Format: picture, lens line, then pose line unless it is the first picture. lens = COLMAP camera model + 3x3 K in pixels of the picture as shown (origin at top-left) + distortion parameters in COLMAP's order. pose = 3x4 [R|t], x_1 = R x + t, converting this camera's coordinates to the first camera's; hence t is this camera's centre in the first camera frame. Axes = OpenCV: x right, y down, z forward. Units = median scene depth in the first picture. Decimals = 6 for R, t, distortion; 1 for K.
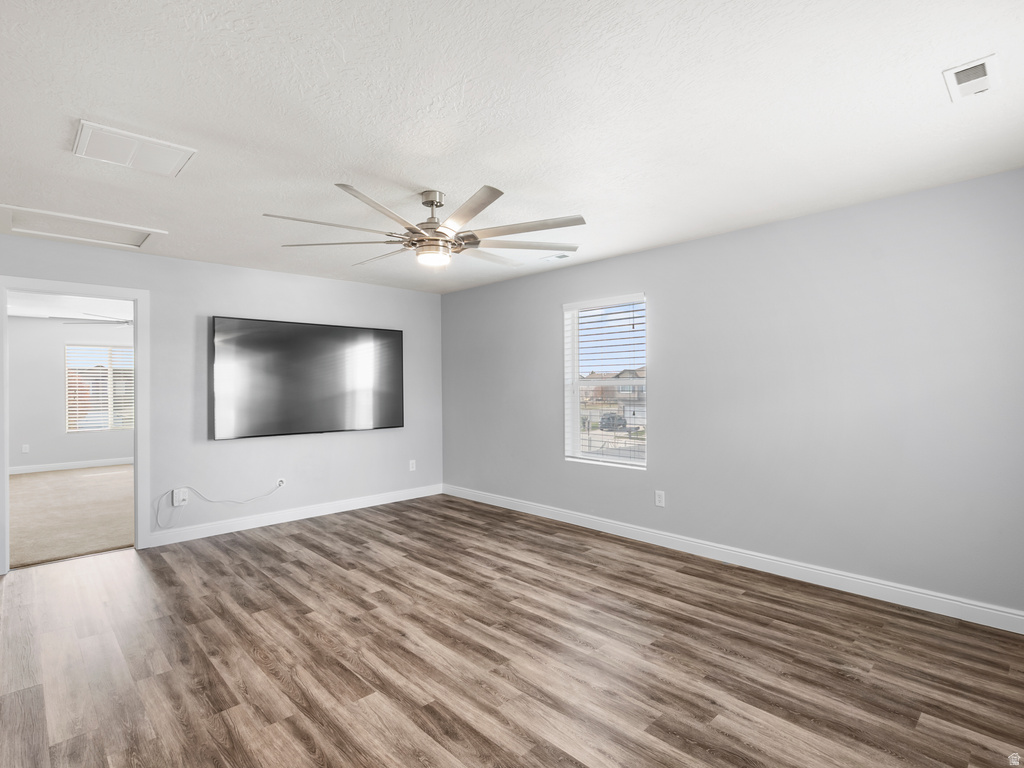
lens RADIAL K [[524.2, 0, 512.8], [0, 524.2, 385.9], [0, 0, 1]] dist [-0.000403, 0.000451]
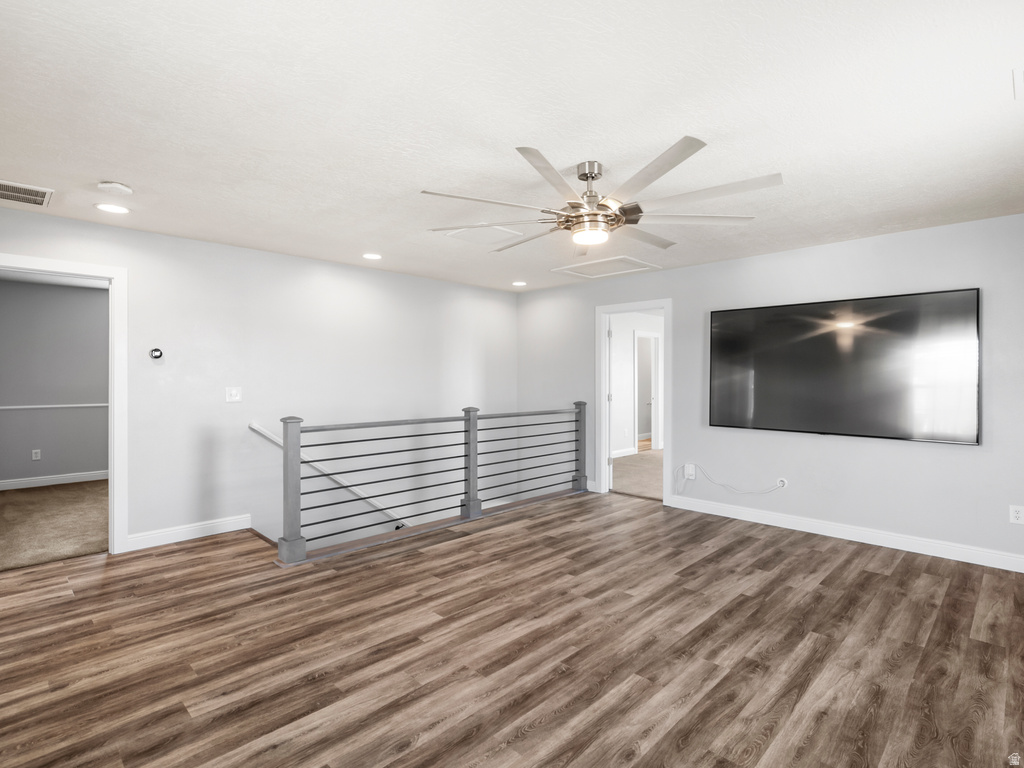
lens RADIAL K [[524.2, 0, 512.6], [0, 524.2, 378.4], [0, 0, 1]] dist [-0.000403, 0.000451]
pose [[0.012096, 0.008648, -0.999889, 0.704584], [-0.001037, 0.999962, 0.008636, -0.005283], [0.999926, 0.000932, 0.012105, 0.805399]]
